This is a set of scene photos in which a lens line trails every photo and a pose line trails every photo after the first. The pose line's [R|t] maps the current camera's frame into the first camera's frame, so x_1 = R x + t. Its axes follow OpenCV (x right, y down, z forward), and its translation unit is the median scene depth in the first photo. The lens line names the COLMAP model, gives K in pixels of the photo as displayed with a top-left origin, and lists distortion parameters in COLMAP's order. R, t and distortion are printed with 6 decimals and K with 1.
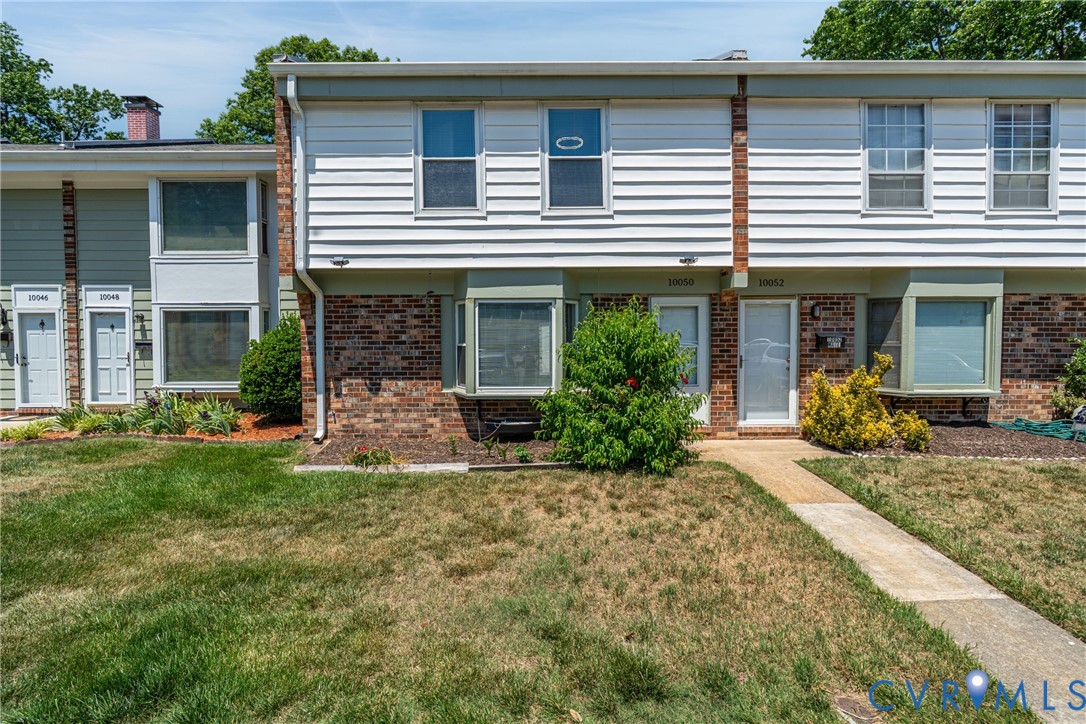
lens RADIAL K [[501.0, 0, 541.1], [0, 501.0, 347.8], [0, 0, 1]] dist [-0.007428, -0.000196]
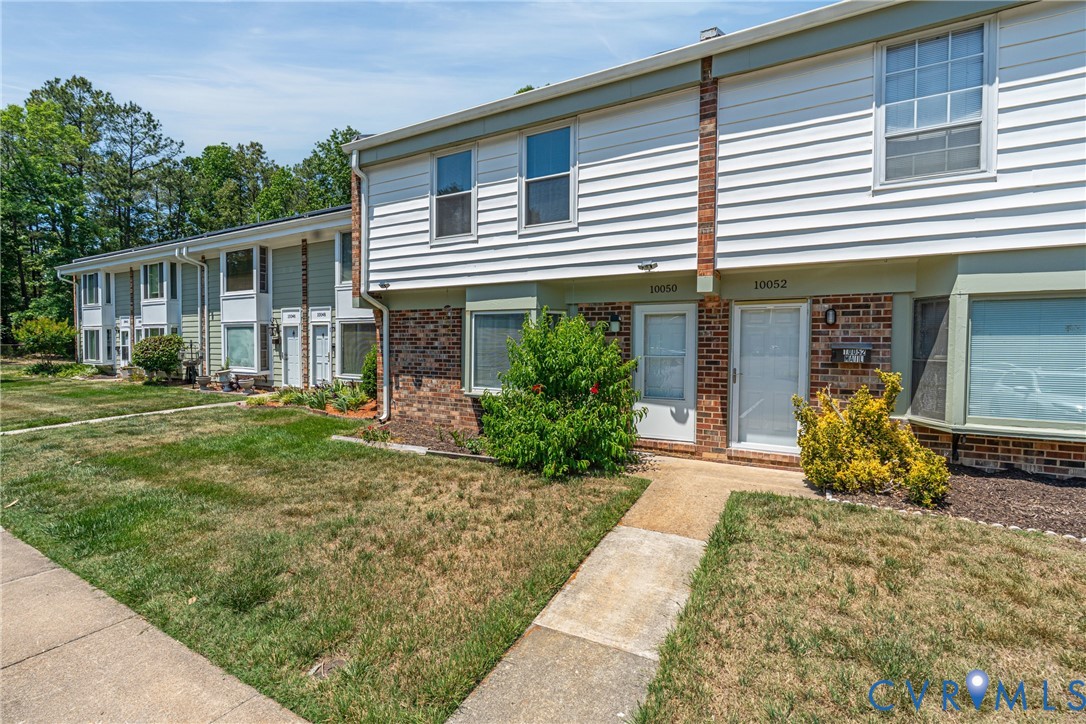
lens RADIAL K [[488.9, 0, 545.8], [0, 488.9, 352.8], [0, 0, 1]] dist [-0.000618, -0.000067]
pose [[0.871168, 0.019852, -0.490583, 0.566520], [-0.024635, 0.999691, -0.003292, -0.001301], [0.490366, 0.014954, 0.871388, 0.090419]]
